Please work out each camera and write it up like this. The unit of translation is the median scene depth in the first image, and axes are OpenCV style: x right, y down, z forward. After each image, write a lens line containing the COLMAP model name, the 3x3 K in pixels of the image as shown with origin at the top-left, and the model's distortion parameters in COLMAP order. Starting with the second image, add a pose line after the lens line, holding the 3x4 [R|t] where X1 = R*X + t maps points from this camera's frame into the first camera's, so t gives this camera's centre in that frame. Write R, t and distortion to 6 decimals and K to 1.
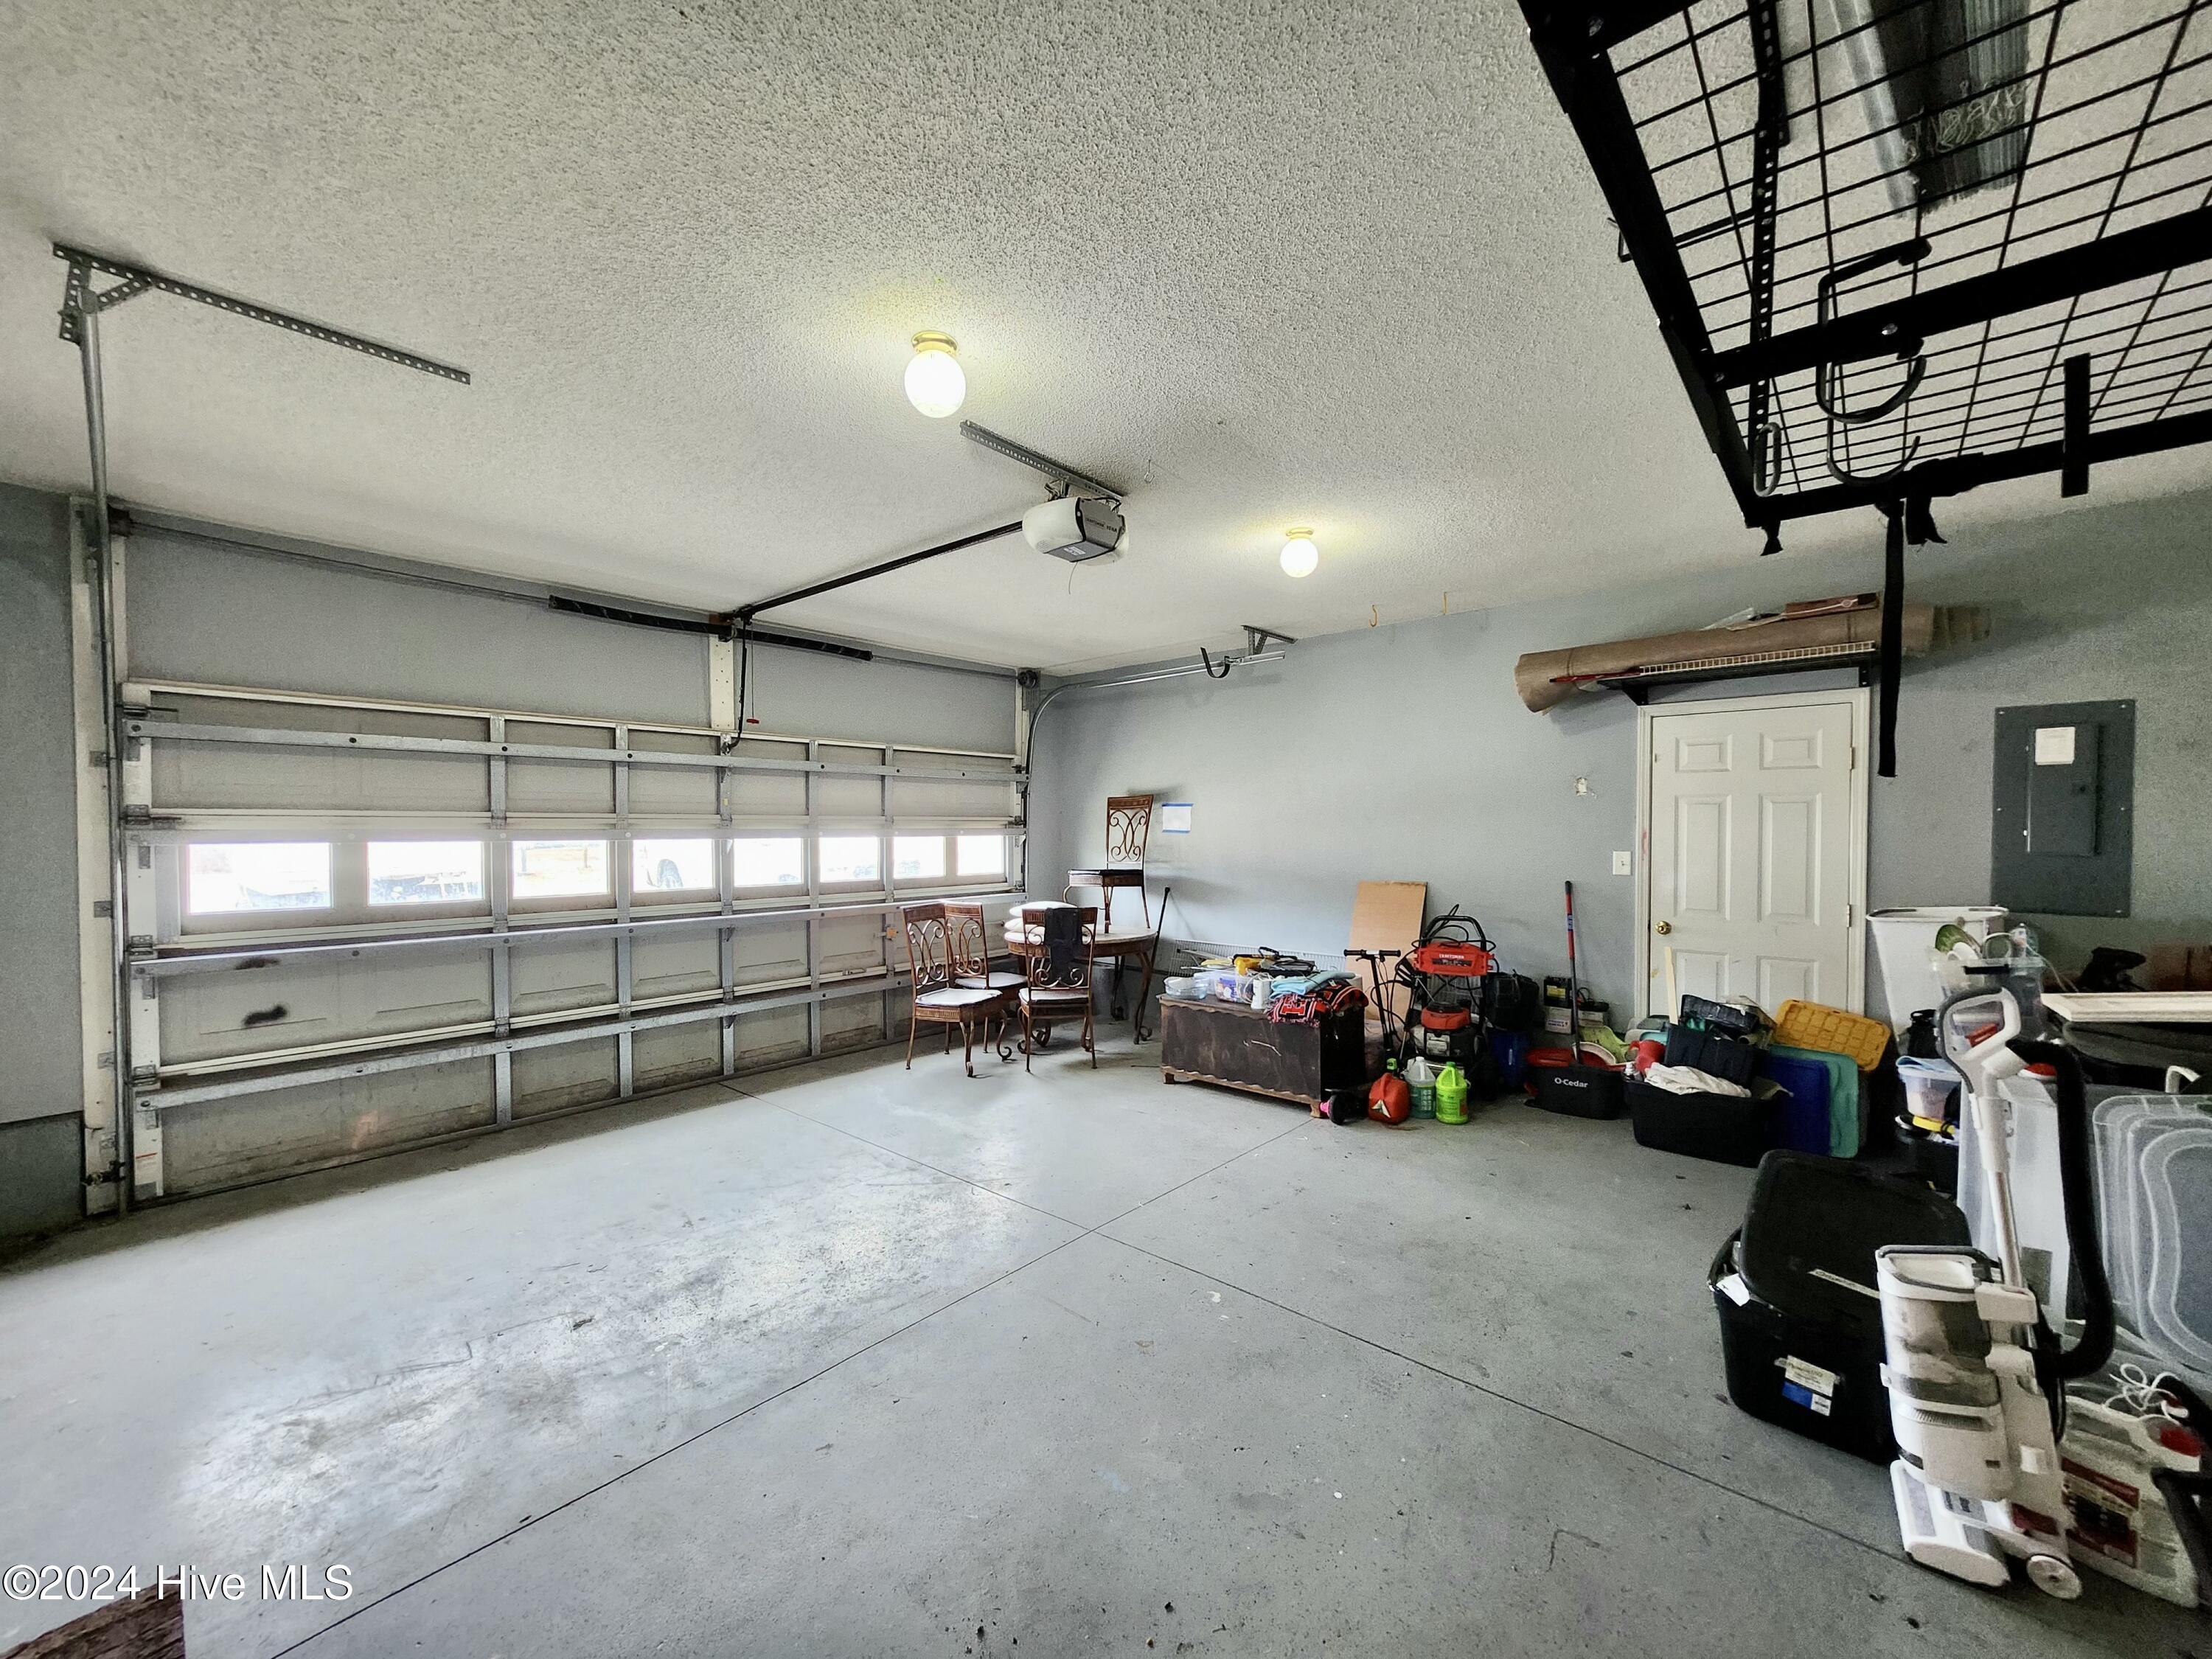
lens RADIAL K [[865.9, 0, 1111.8], [0, 865.9, 838.0], [0, 0, 1]] dist [0.000082, 0.000058]
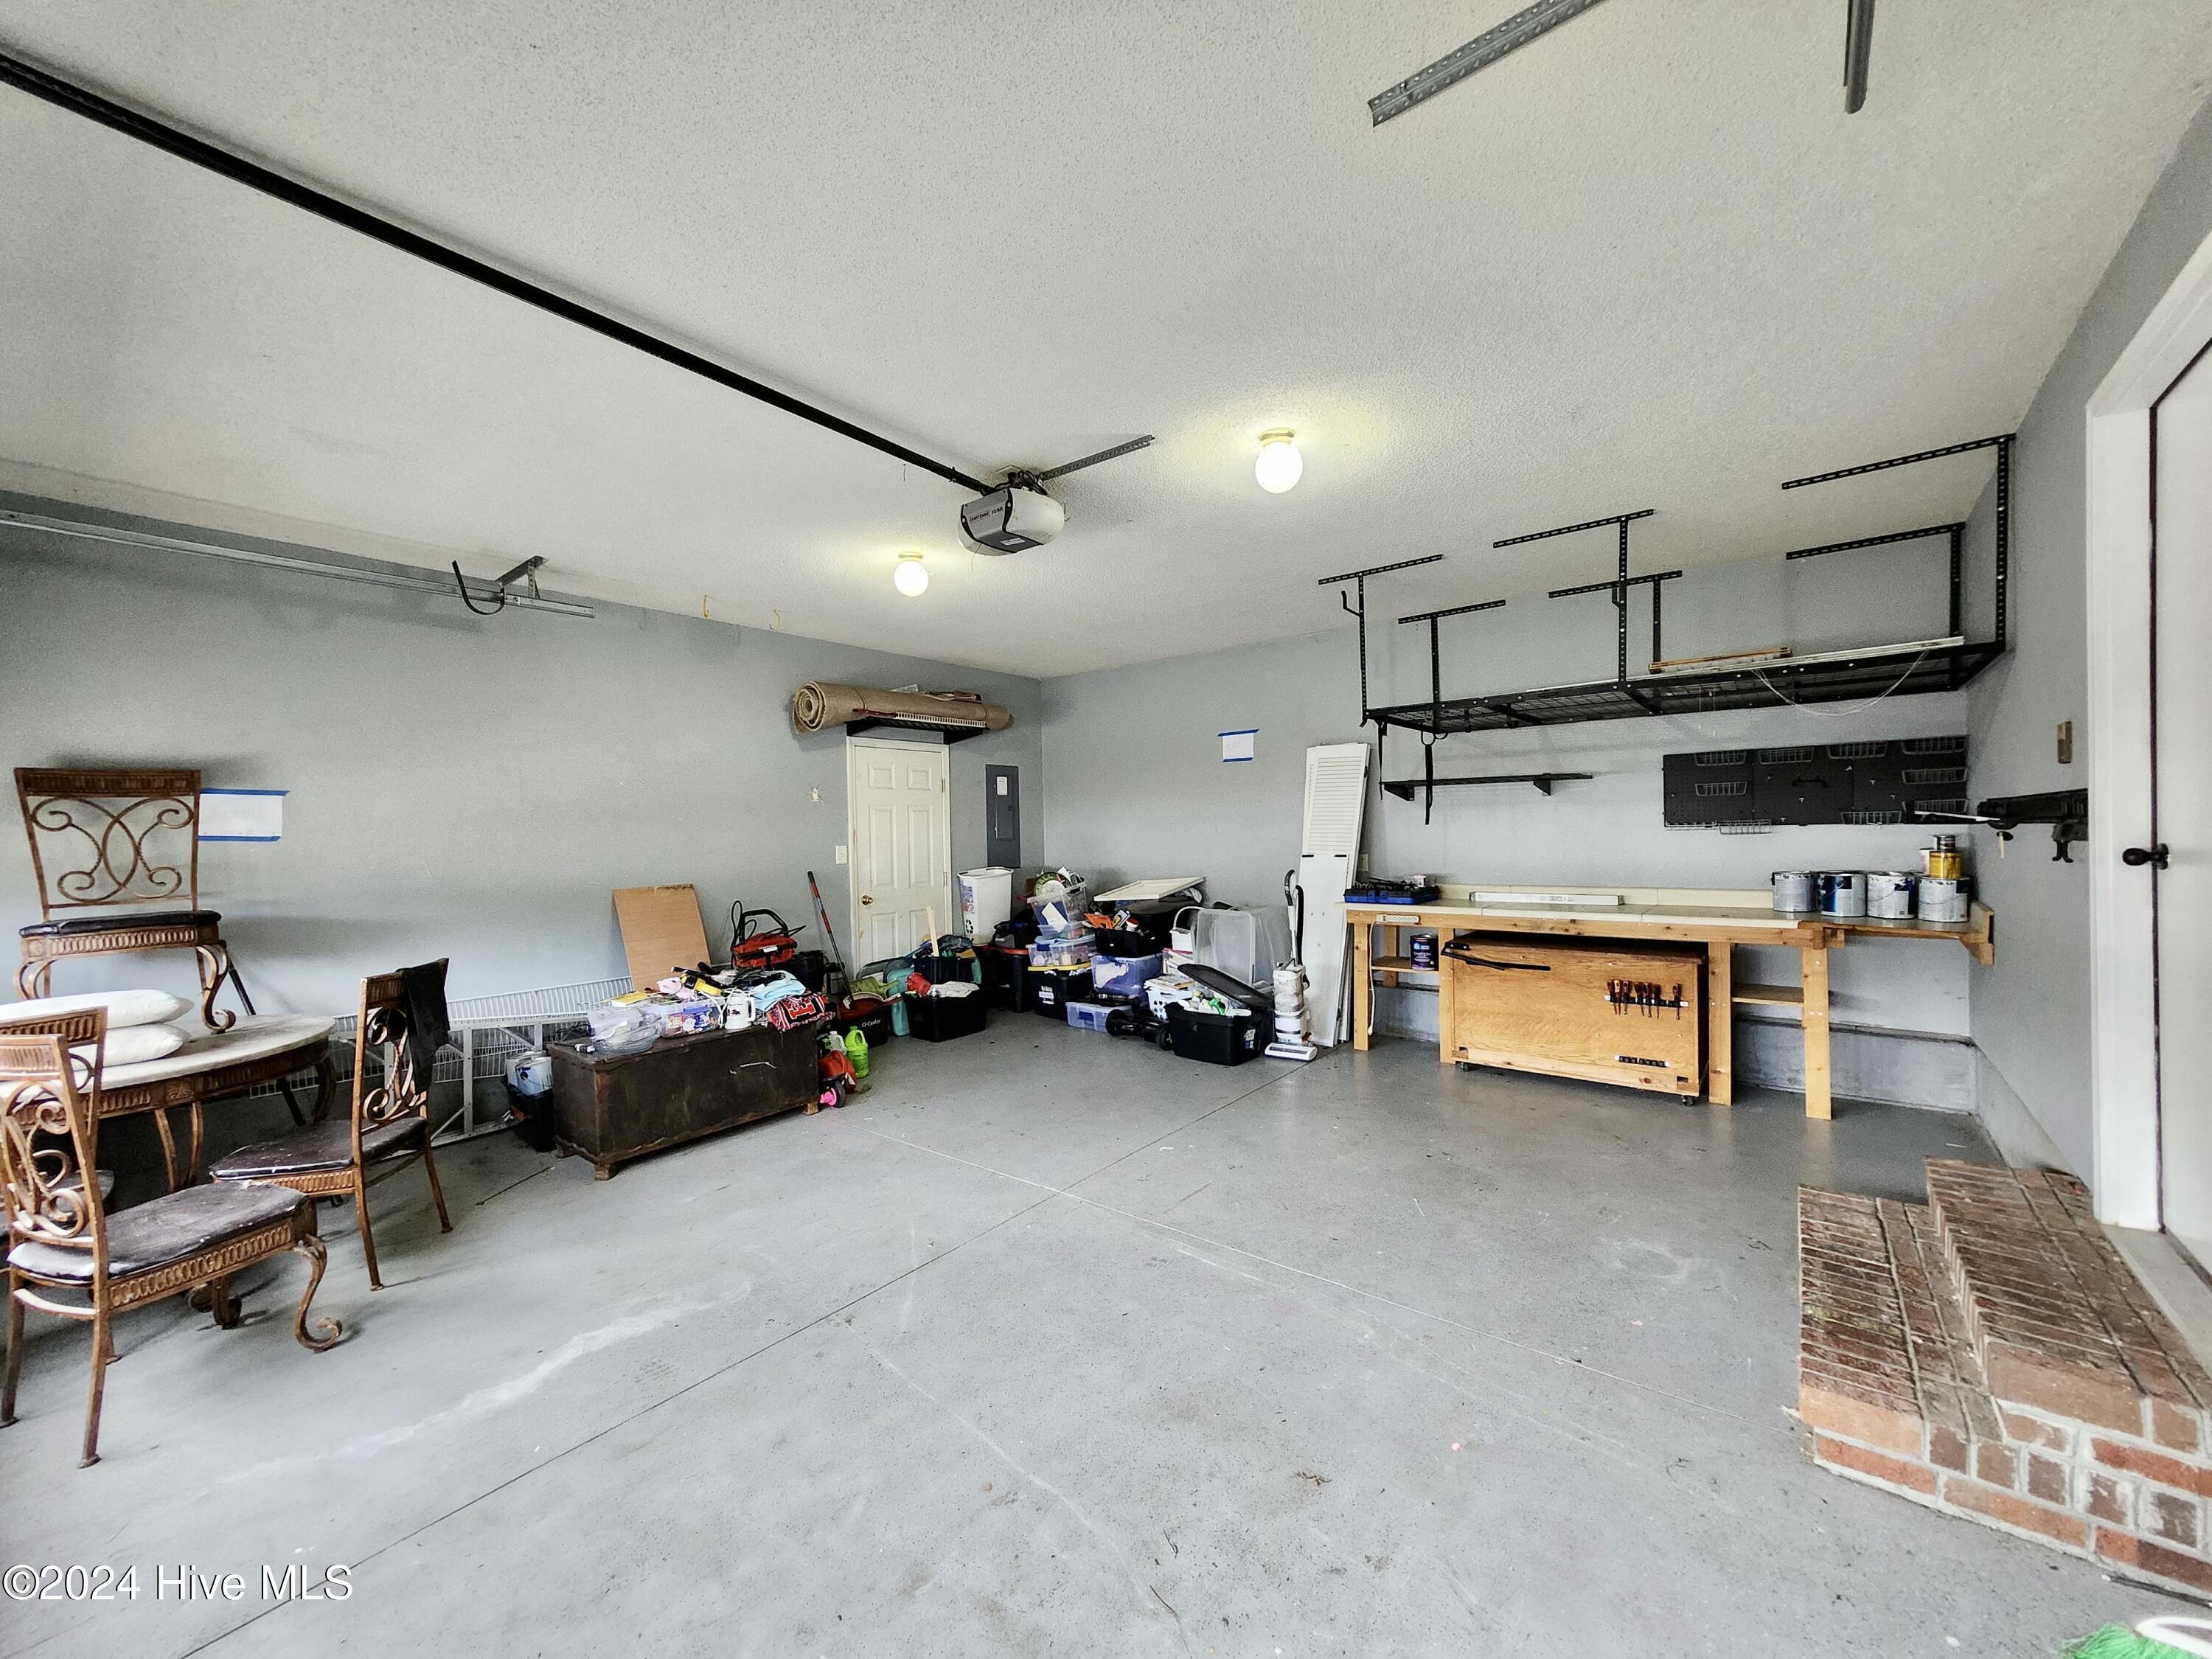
lens RADIAL K [[865.9, 0, 1111.8], [0, 865.9, 838.0], [0, 0, 1]] dist [0.000082, 0.000058]
pose [[-0.052929, -0.005063, 0.998585, -0.753667], [0.029007, 0.999557, 0.006606, 0.007510], [-0.998177, 0.029316, -0.052759, 0.675624]]
